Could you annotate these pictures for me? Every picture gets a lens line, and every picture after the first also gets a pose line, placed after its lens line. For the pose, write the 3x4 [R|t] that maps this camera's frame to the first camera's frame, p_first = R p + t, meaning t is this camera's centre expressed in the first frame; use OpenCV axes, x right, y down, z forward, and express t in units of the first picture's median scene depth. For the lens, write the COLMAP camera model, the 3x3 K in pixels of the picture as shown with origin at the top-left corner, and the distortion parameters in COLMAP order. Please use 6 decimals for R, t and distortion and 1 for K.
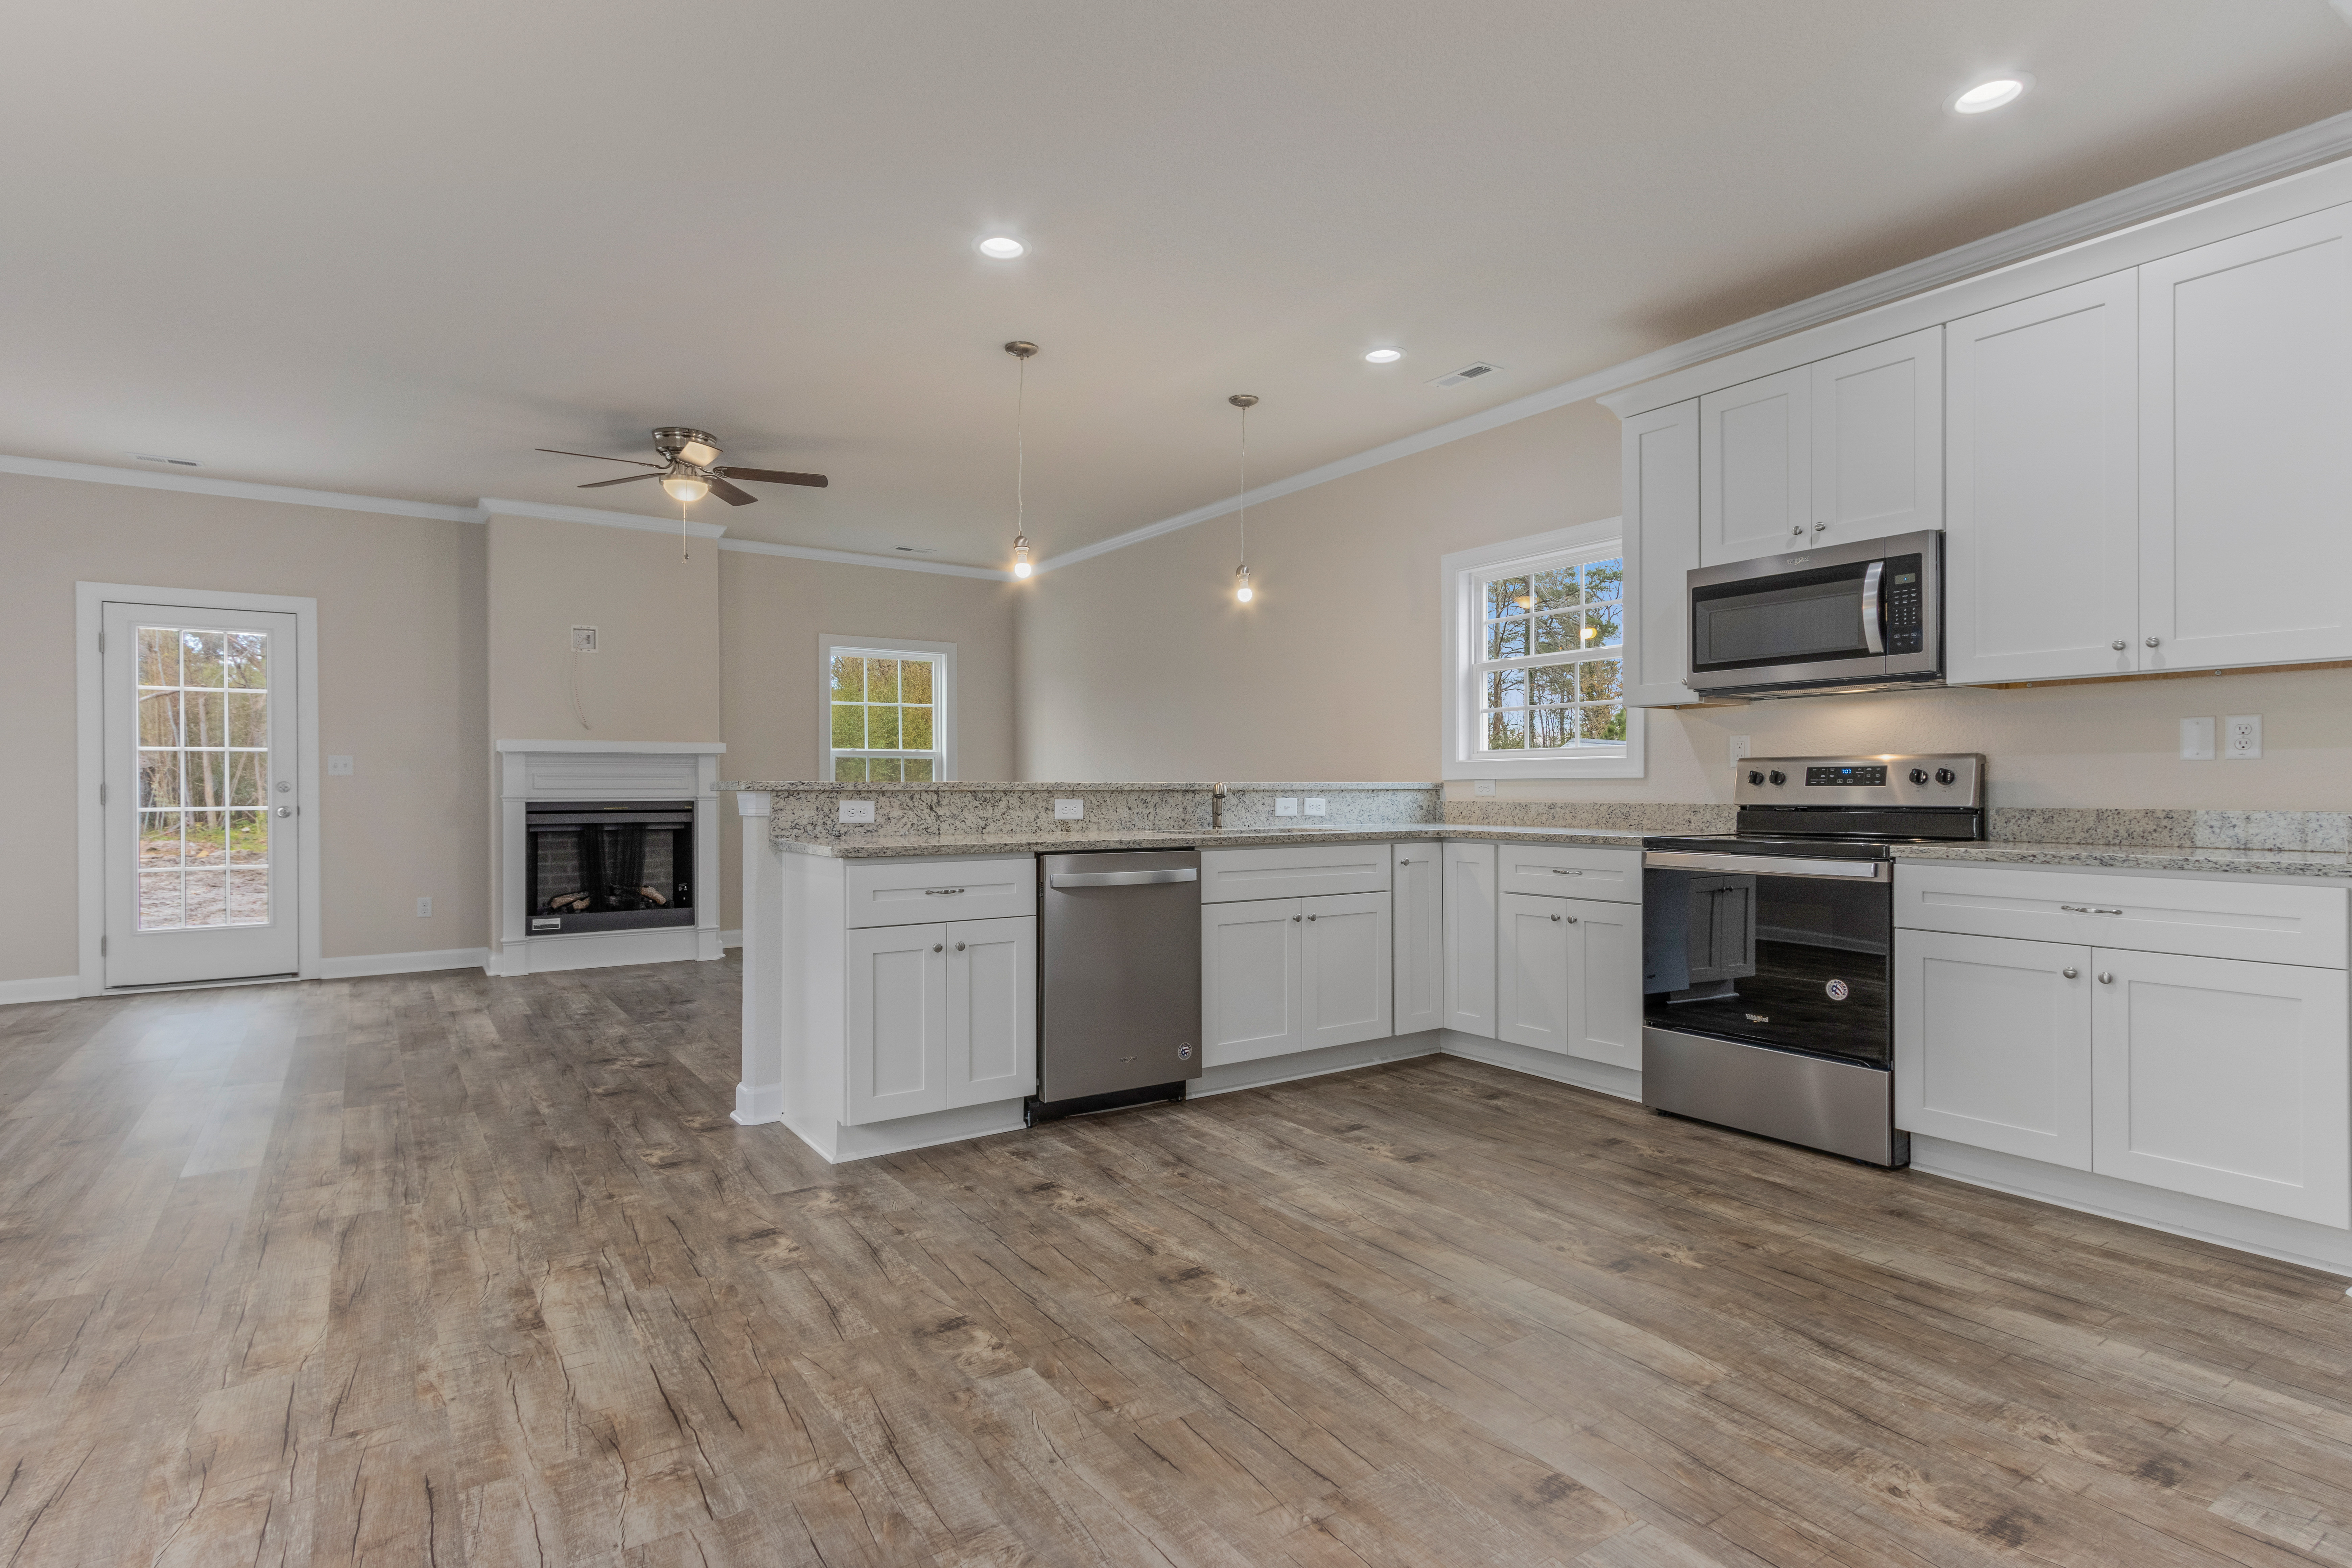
lens RADIAL K [[1178.0, 0, 1167.8], [0, 1178.0, 786.2], [0, 0, 1]] dist [0.020075, -0.003743]
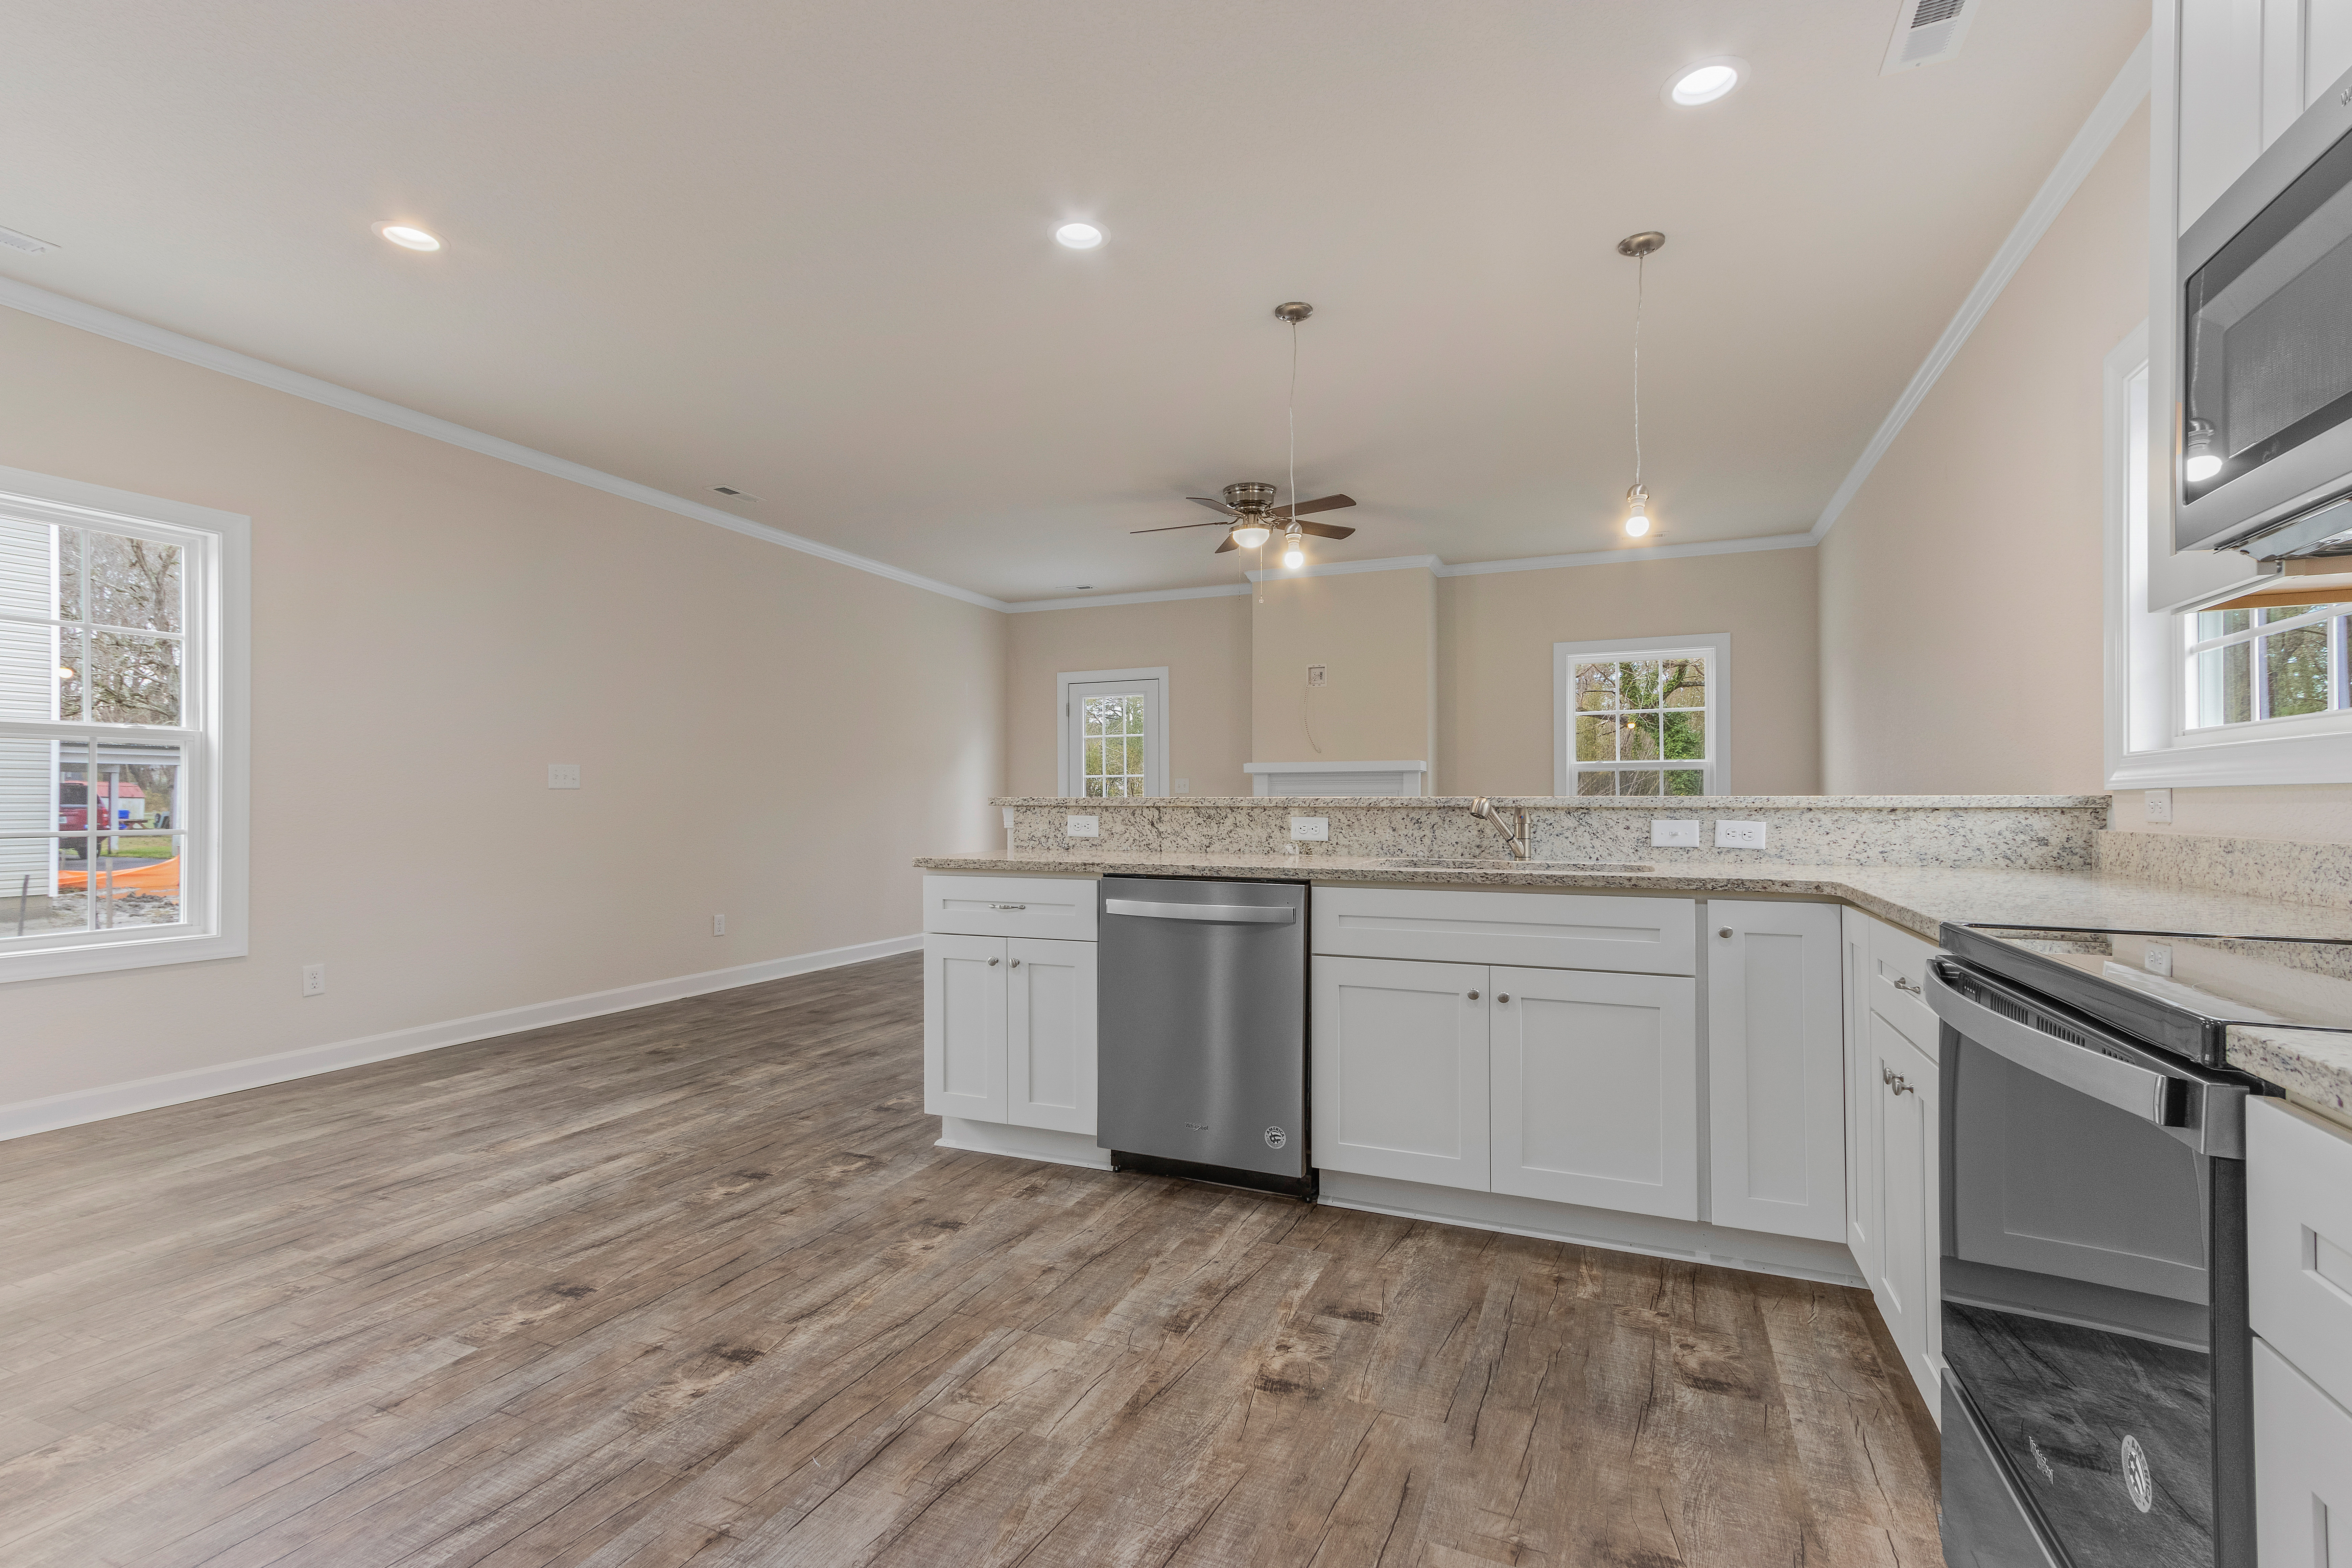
lens RADIAL K [[1063.5, 0, 1168.1], [0, 1063.5, 801.8], [0, 0, 1]] dist [0.027693, -0.002420]
pose [[0.541309, 0.001075, -0.840823, 0.553274], [0.000007, 0.999999, 0.001282, -0.001107], [0.840824, -0.000700, 0.541308, 0.531651]]
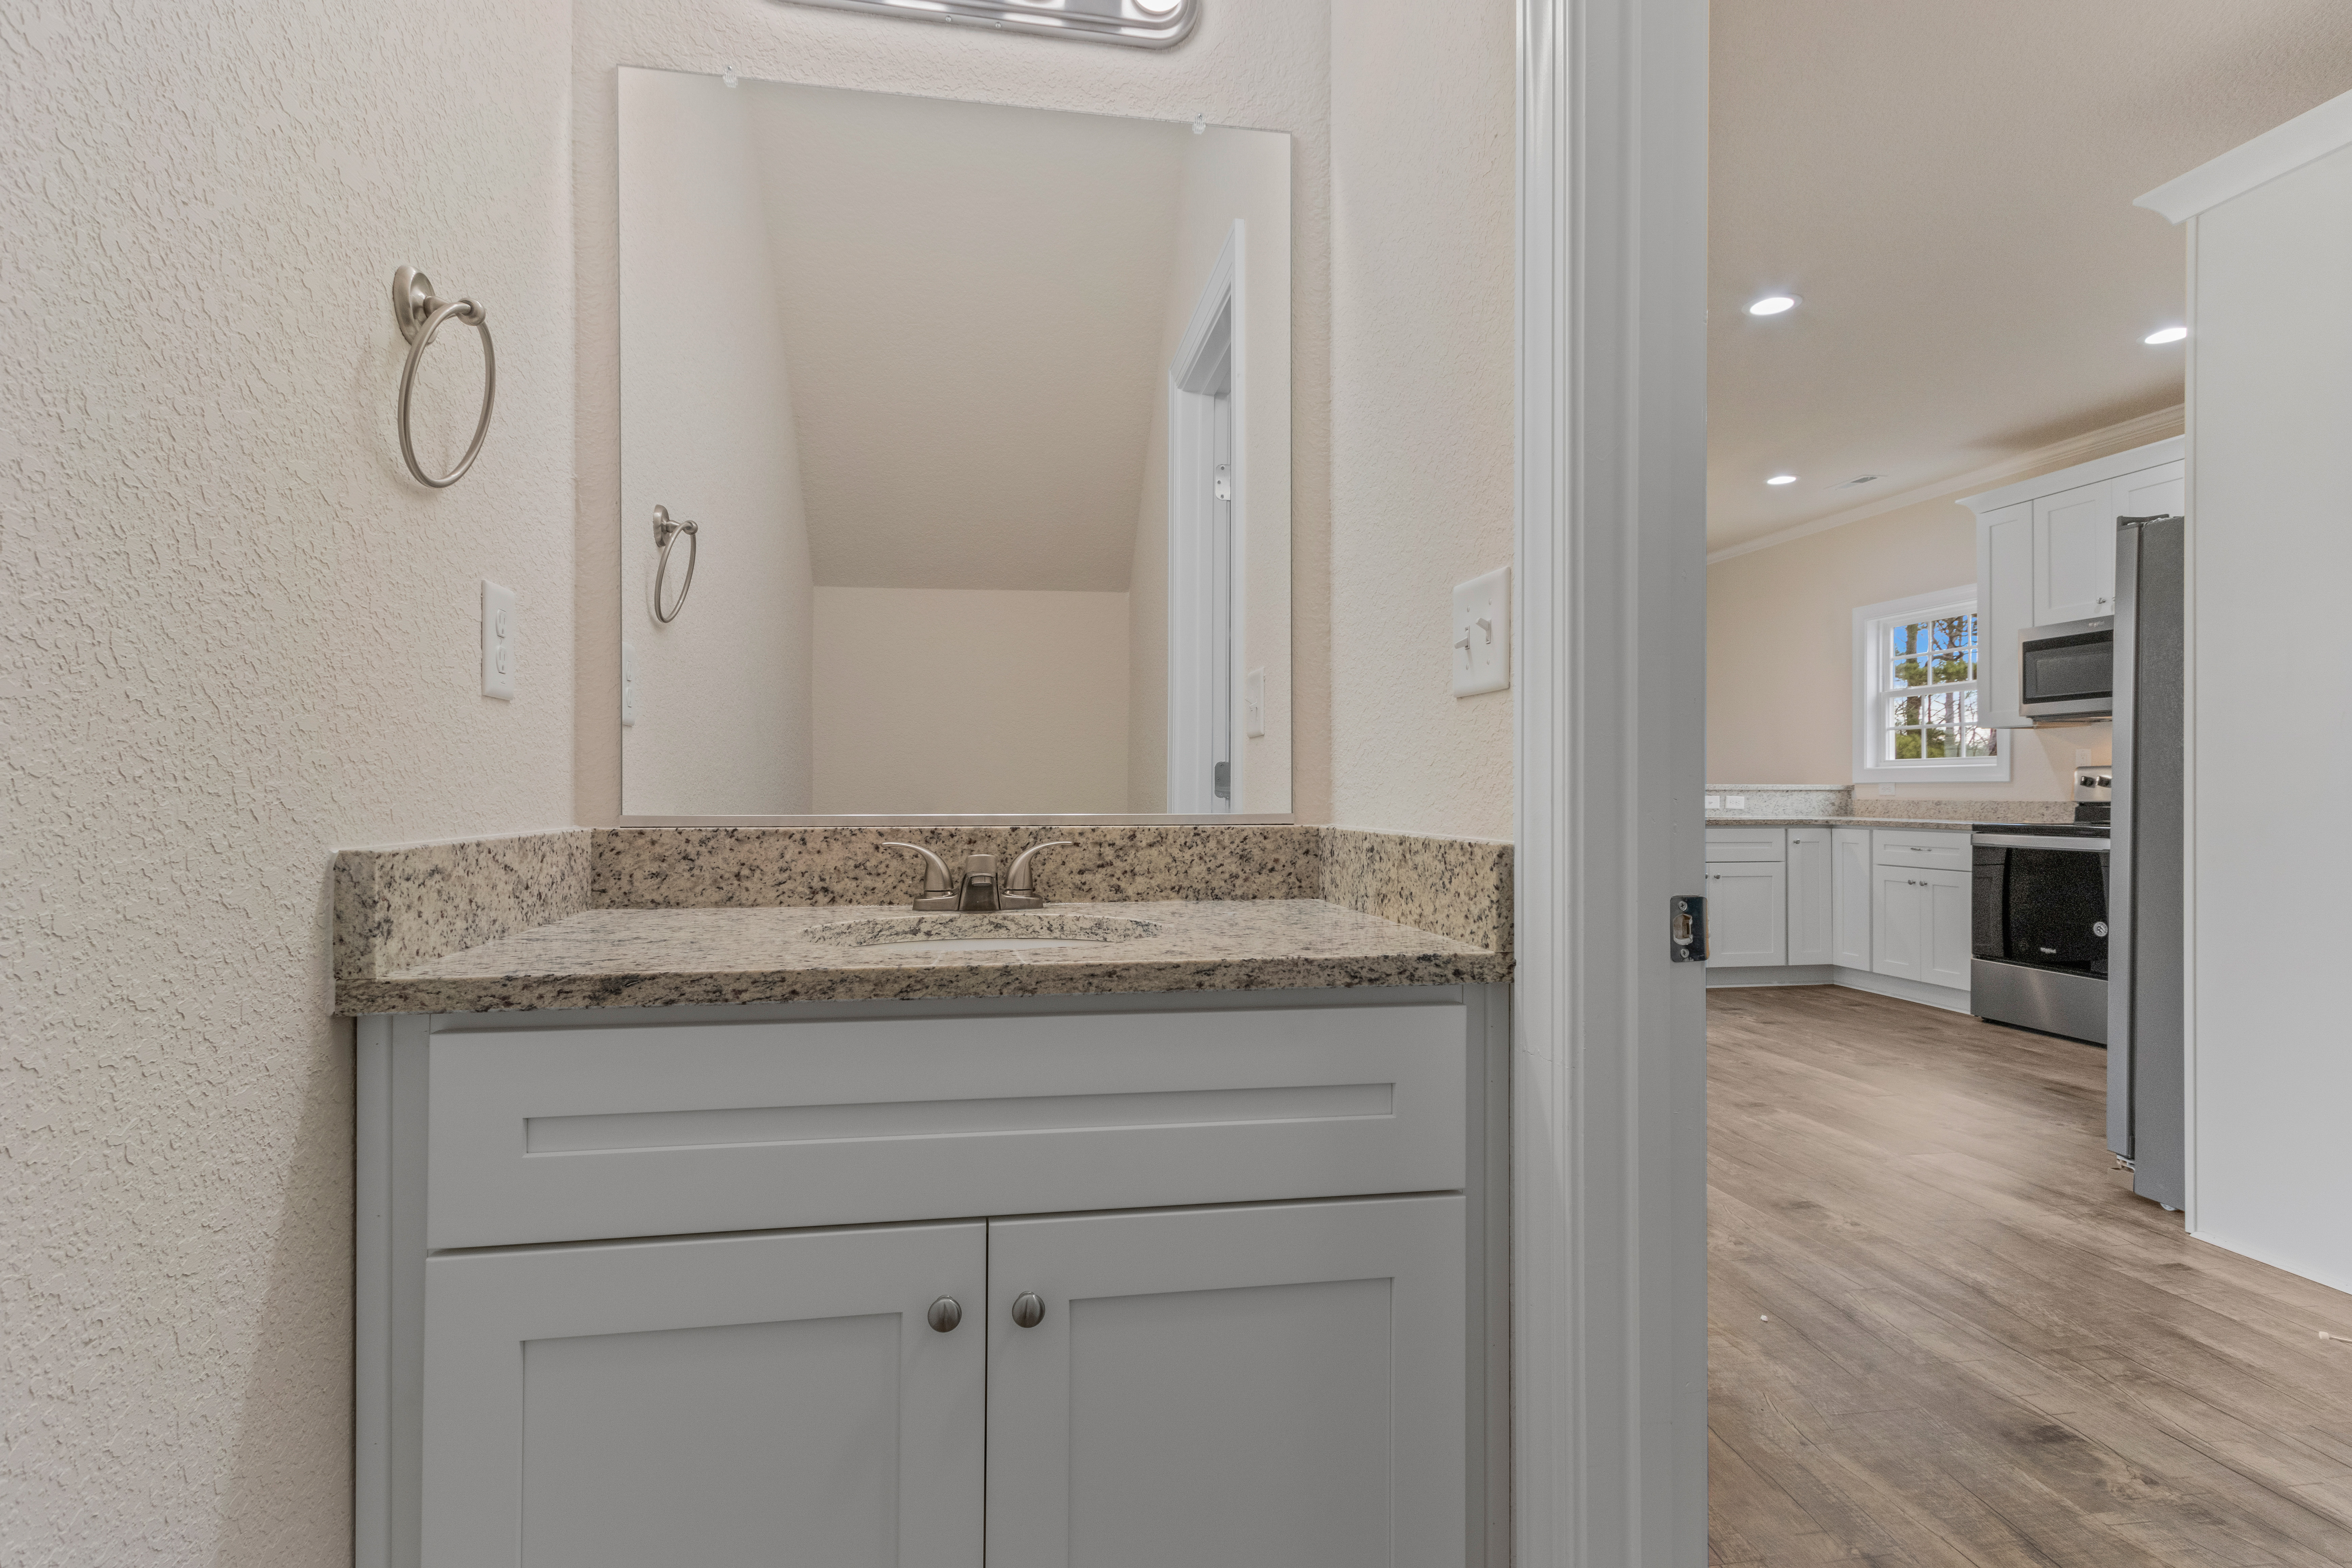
lens RADIAL K [[1178.0, 0, 1169.2], [0, 1178.0, 784.4], [0, 0, 1]] dist [0.020075, -0.003743]
pose [[0.916580, 0.002664, -0.399842, 0.089763], [-0.004137, 0.999987, -0.002822, 0.004391], [0.399830, 0.004241, 0.916580, -0.640146]]
